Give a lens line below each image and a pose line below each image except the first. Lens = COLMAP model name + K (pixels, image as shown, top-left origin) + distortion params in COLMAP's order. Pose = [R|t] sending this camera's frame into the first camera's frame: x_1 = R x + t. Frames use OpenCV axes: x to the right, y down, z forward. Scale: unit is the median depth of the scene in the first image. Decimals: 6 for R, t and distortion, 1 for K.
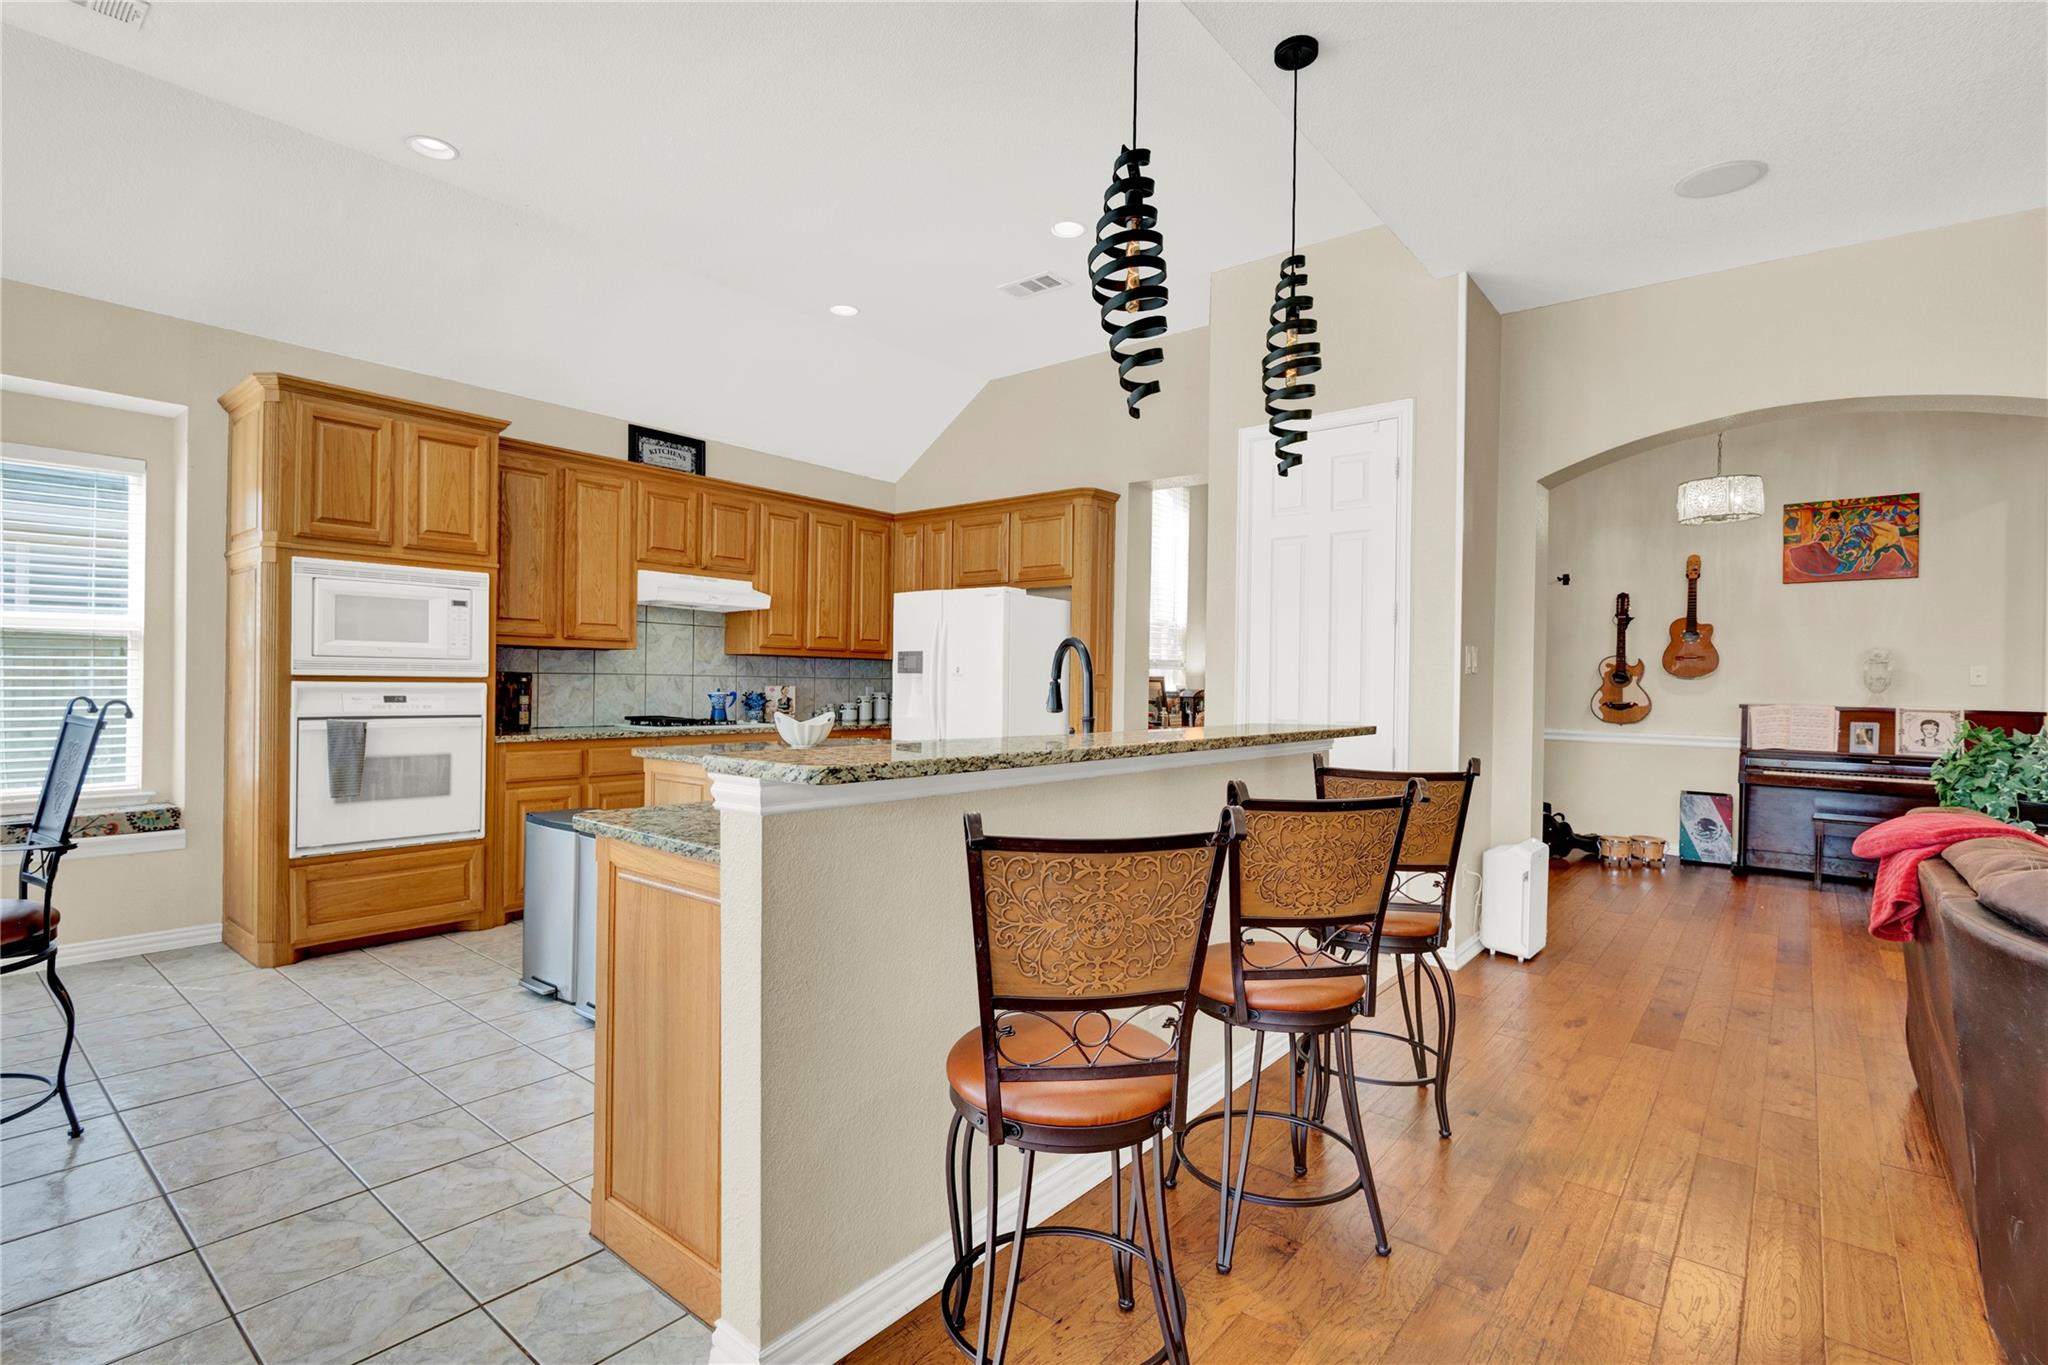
lens RADIAL K [[951.7, 0, 1028.1], [0, 951.7, 685.9], [0, 0, 1]] dist [0.001362, -0.005575]
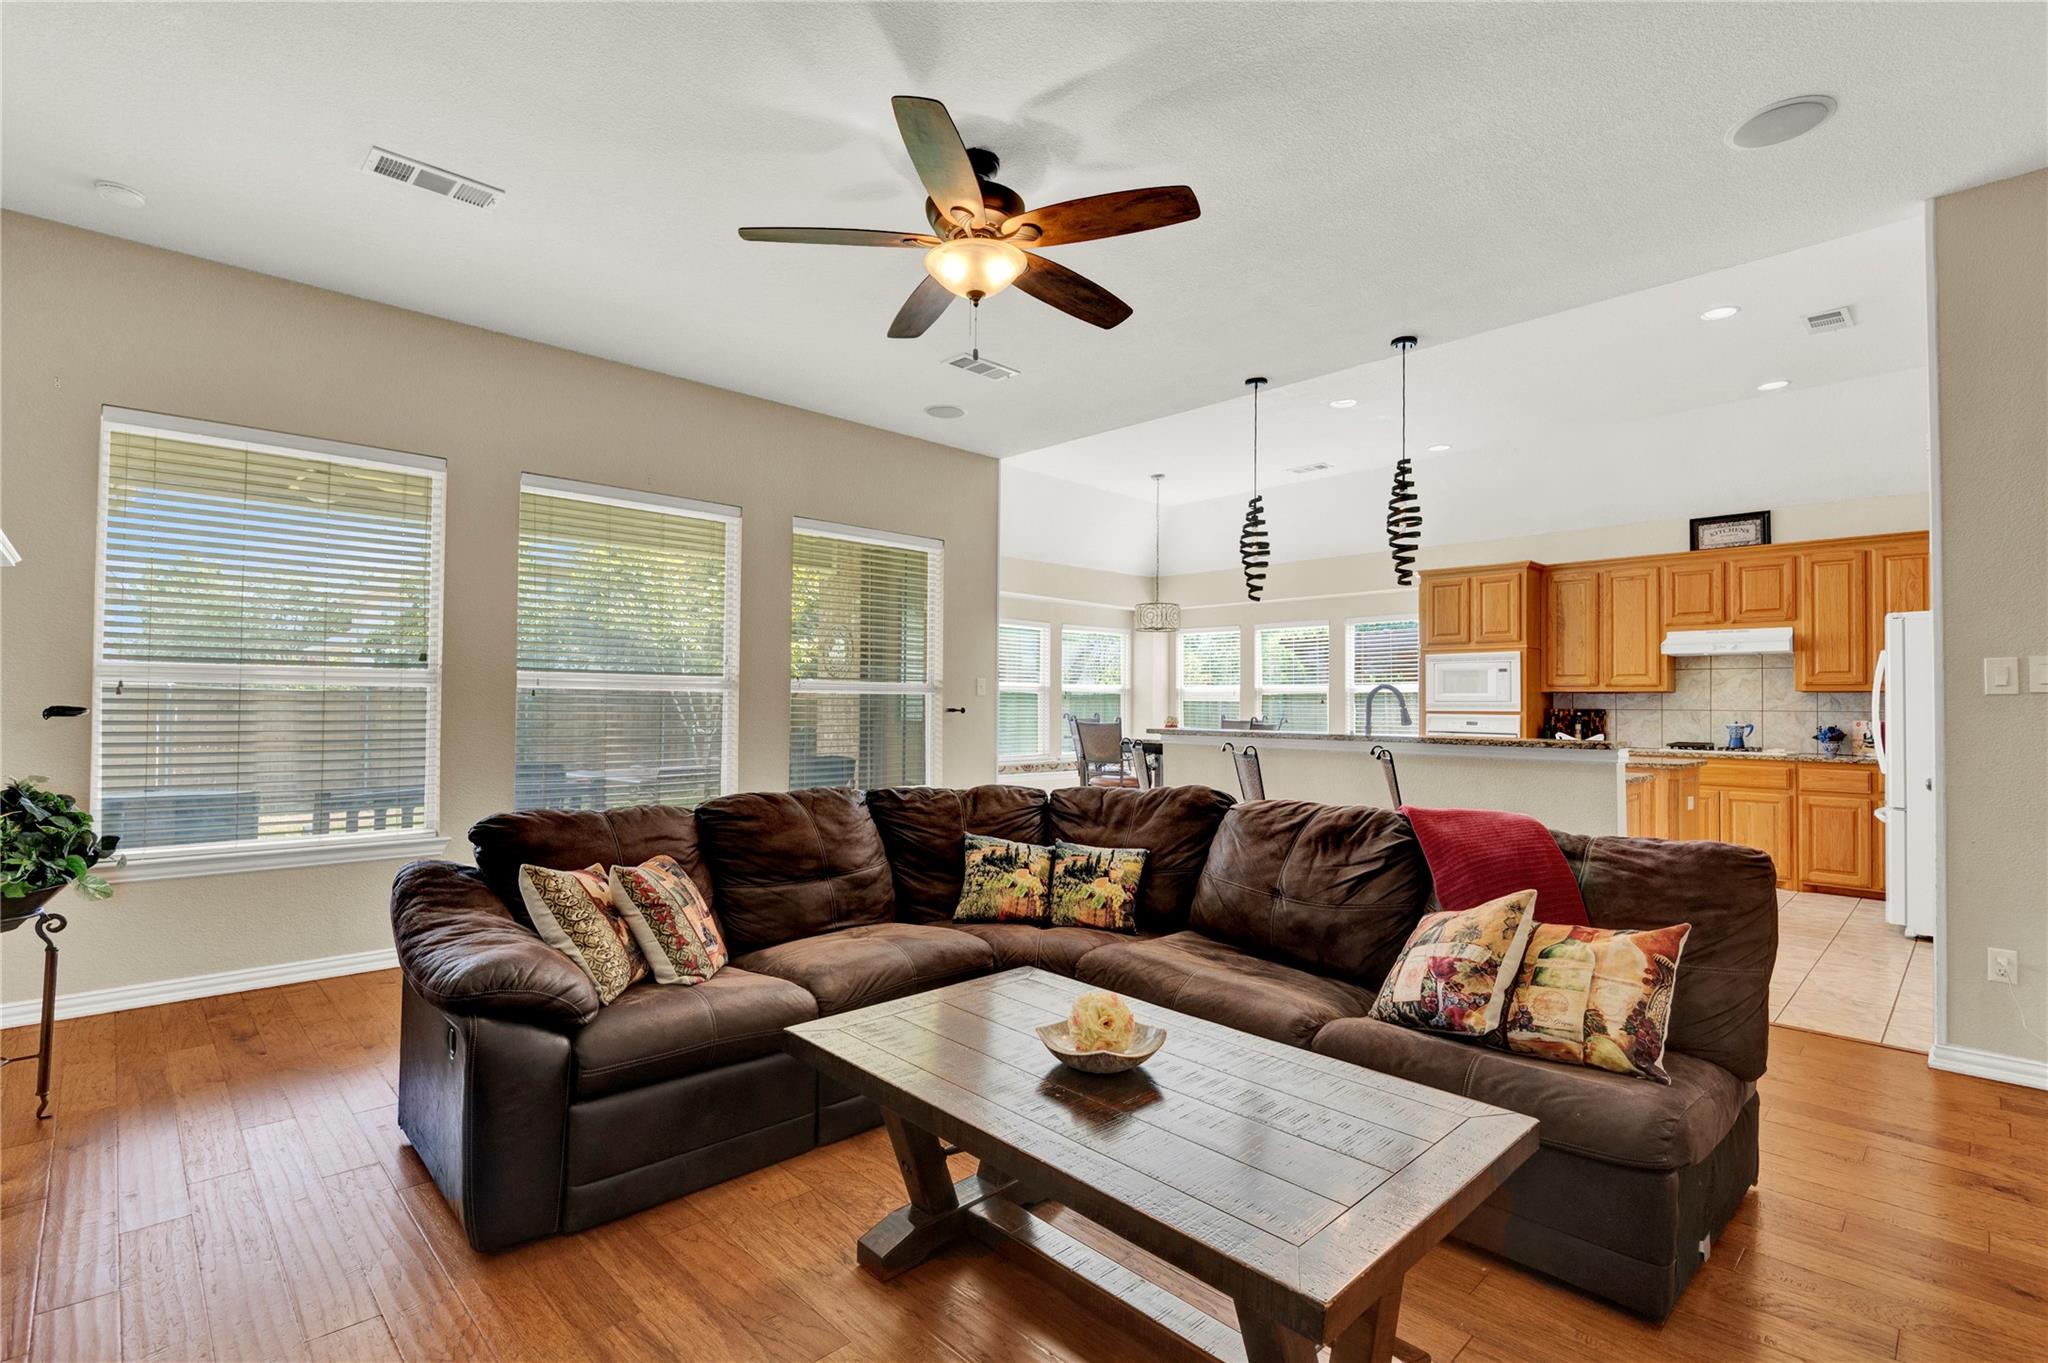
lens RADIAL K [[951.7, 0, 1024.3], [0, 951.7, 689.5], [0, 0, 1]] dist [0.001362, -0.005575]
pose [[-0.121391, -0.033022, -0.992055, 1.116515], [-0.016160, 0.999380, -0.031289, 0.017309], [0.992473, 0.012234, -0.121850, 0.285916]]
